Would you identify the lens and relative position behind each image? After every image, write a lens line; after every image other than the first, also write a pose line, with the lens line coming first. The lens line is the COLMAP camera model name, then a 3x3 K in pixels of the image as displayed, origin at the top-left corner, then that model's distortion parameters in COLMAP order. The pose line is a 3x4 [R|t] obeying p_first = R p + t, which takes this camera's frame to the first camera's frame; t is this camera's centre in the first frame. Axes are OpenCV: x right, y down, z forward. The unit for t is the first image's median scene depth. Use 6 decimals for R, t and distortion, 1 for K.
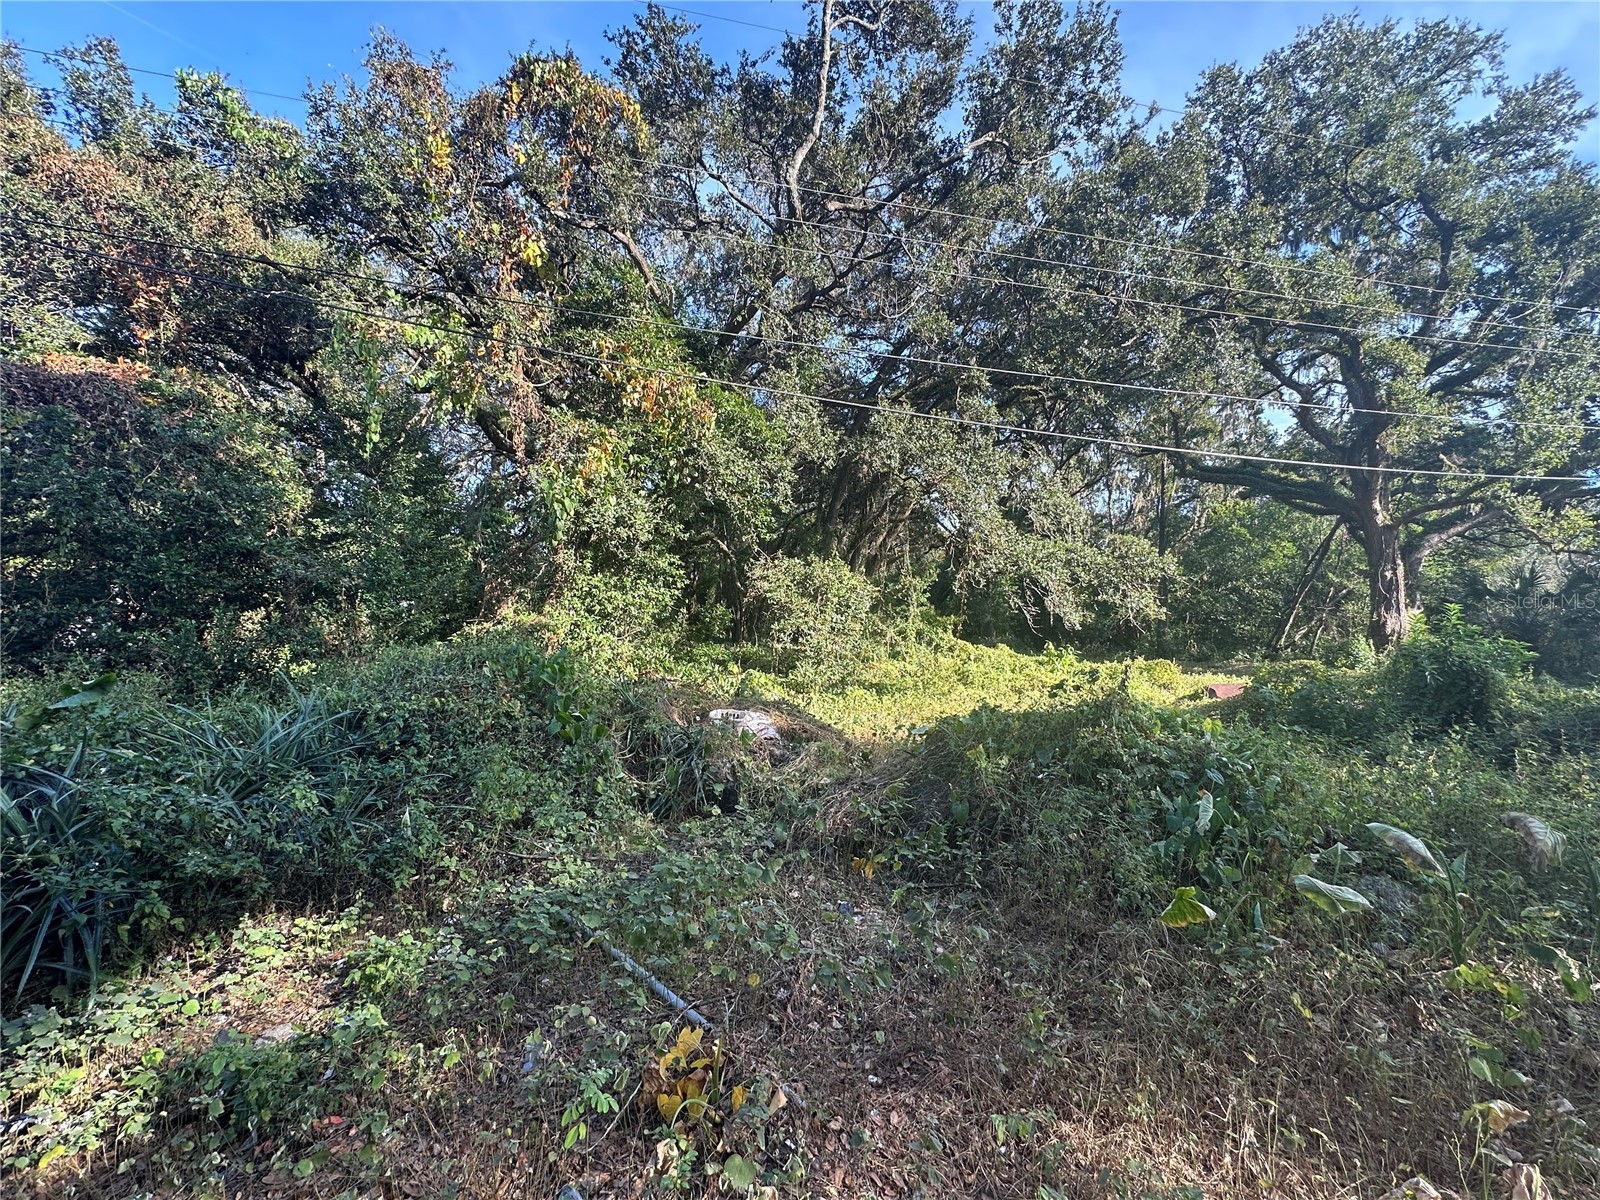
lens RADIAL K [[647.7, 0, 803.1], [0, 647.7, 597.0], [0, 0, 1]] dist [-0.007541, 0.001197]
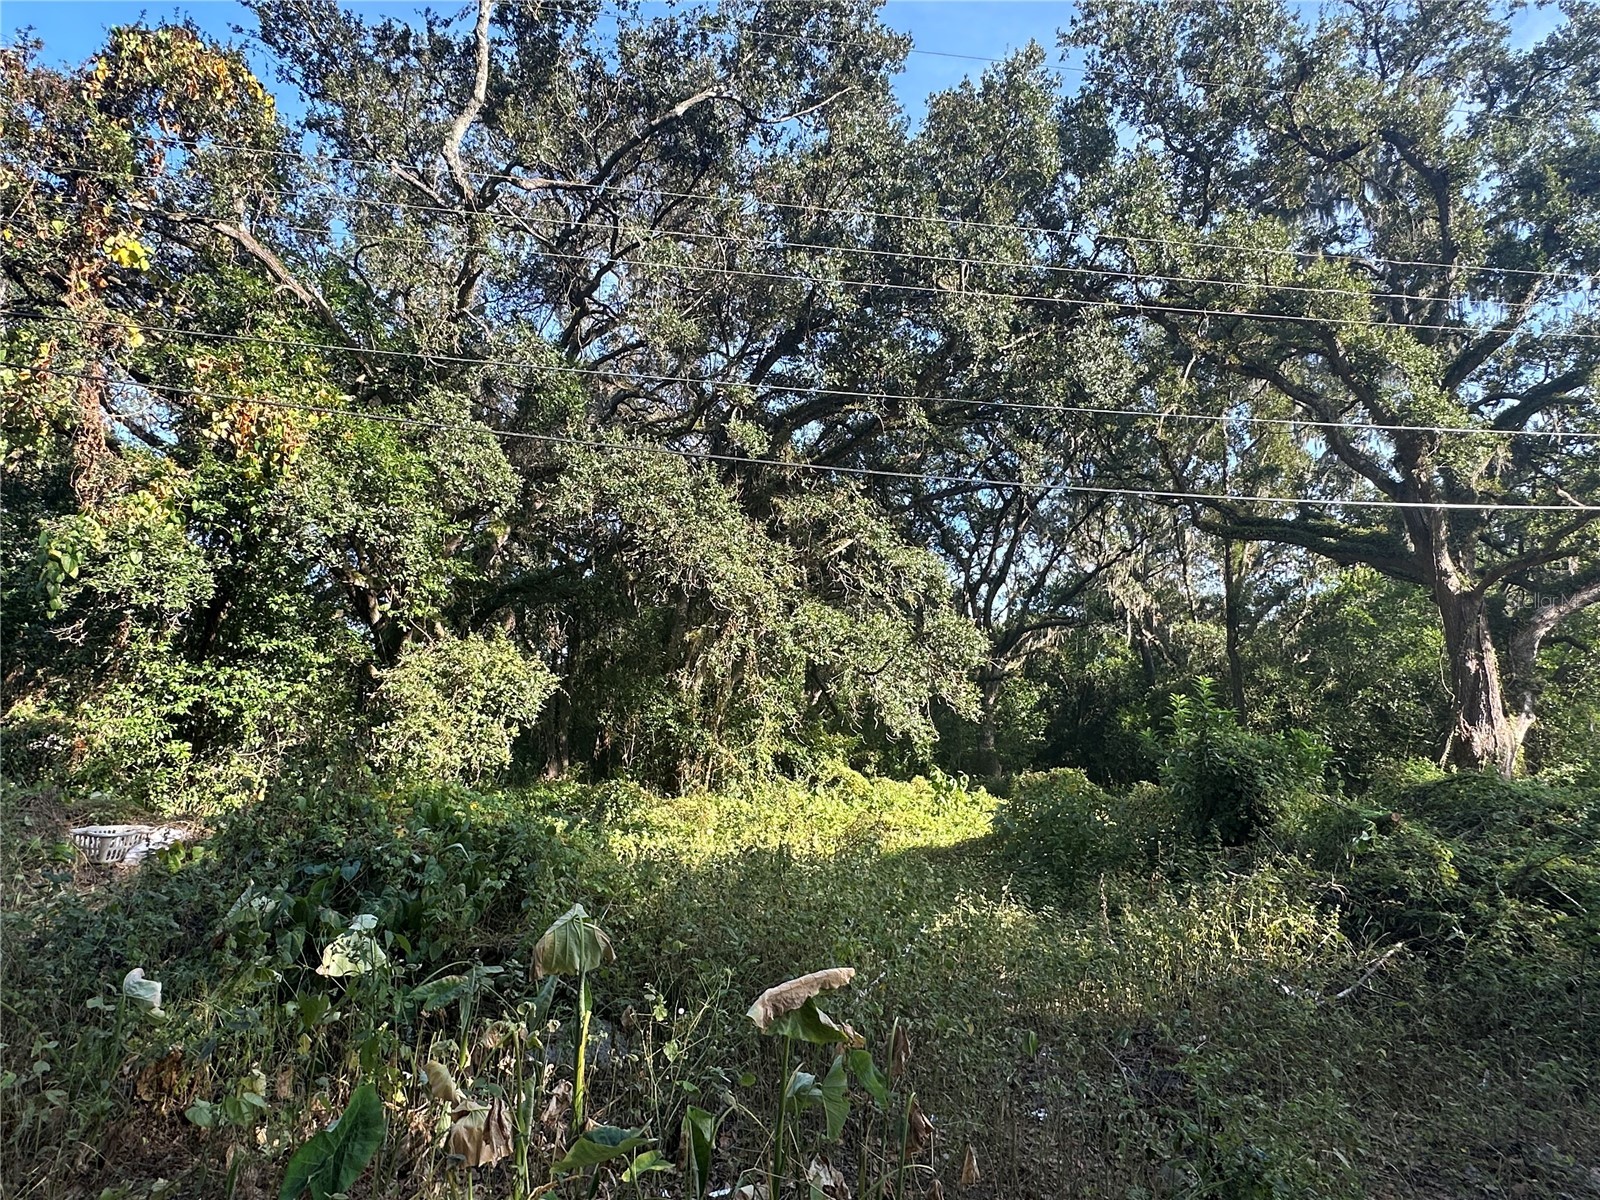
lens RADIAL K [[940.0, 0, 797.5], [0, 940.0, 599.1], [0, 0, 1]] dist [-0.004263, -0.001730]
pose [[0.997894, -0.013983, -0.063341, 0.513321], [0.005029, 0.990228, -0.139364, 0.052748], [0.064671, 0.138752, 0.988213, -0.022935]]
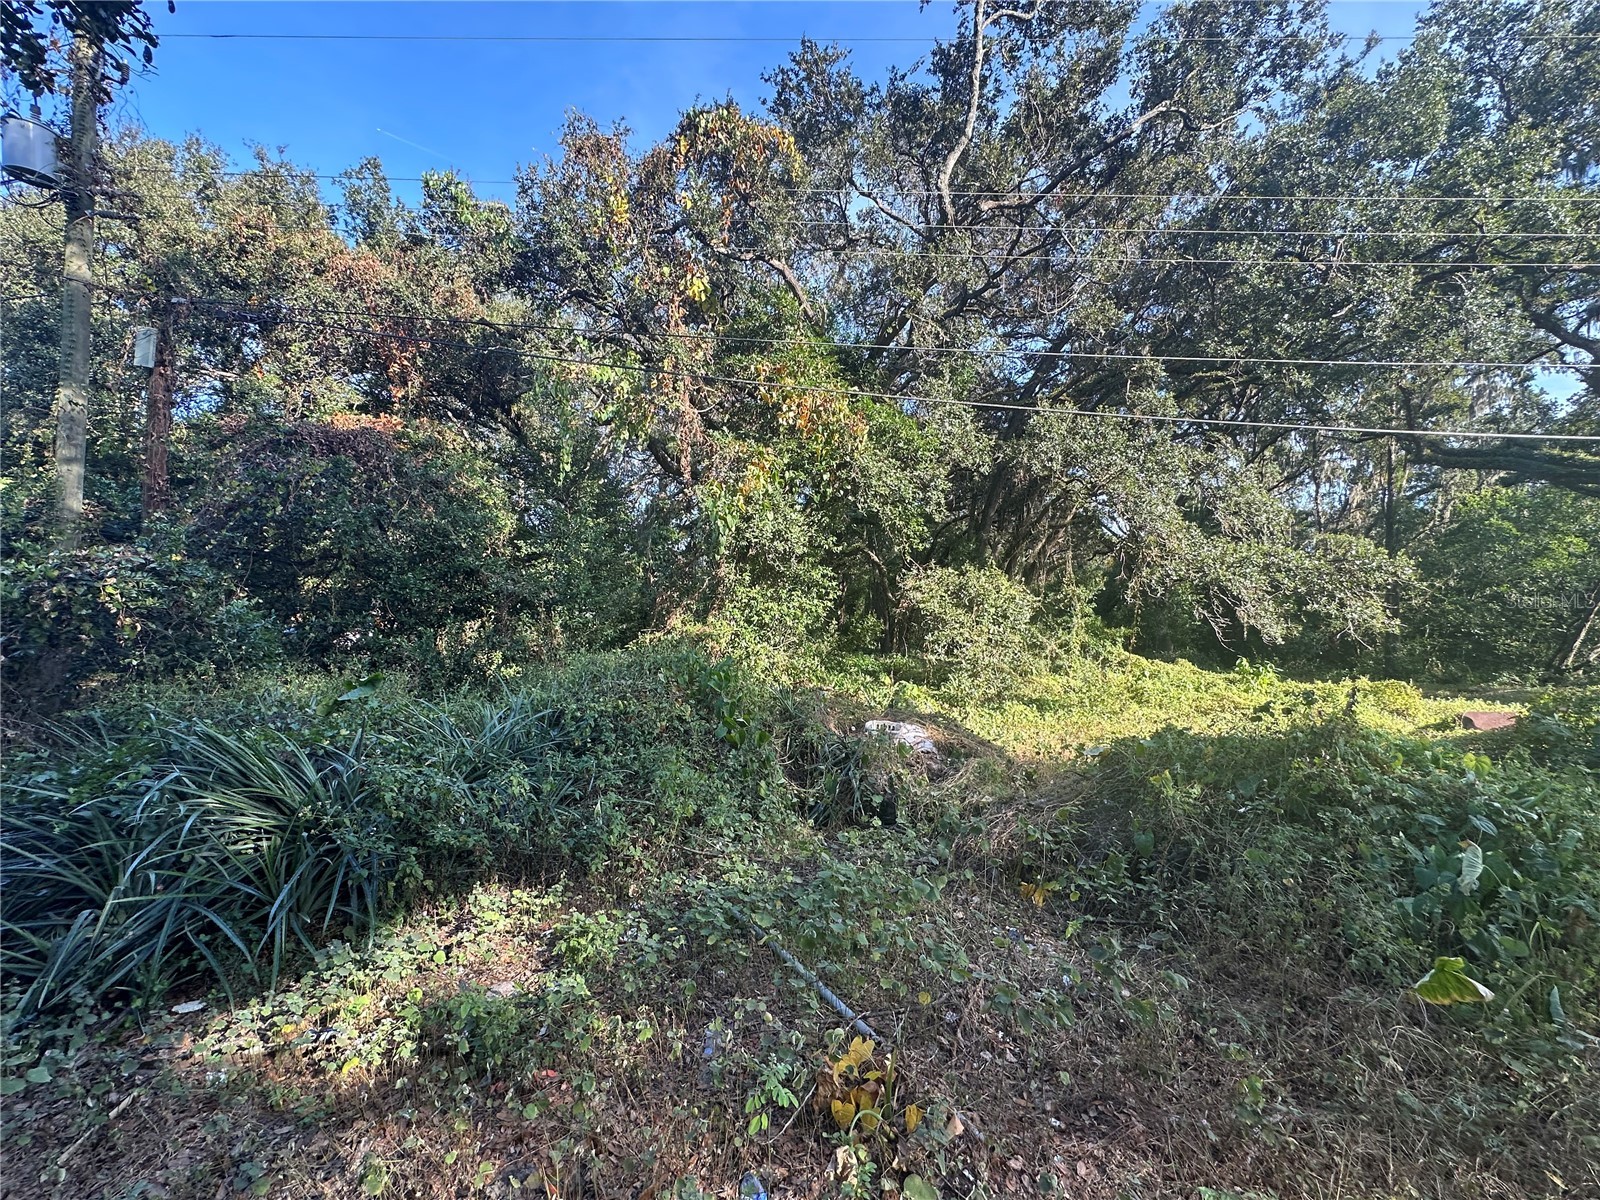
lens RADIAL K [[647.7, 0, 796.8], [0, 647.7, 596.5], [0, 0, 1]] dist [-0.007541, 0.001197]
pose [[0.972232, -0.006573, -0.233928, -0.008932], [0.002608, 0.999848, -0.017256, -0.000760], [0.234006, 0.016167, 0.972101, -0.003162]]
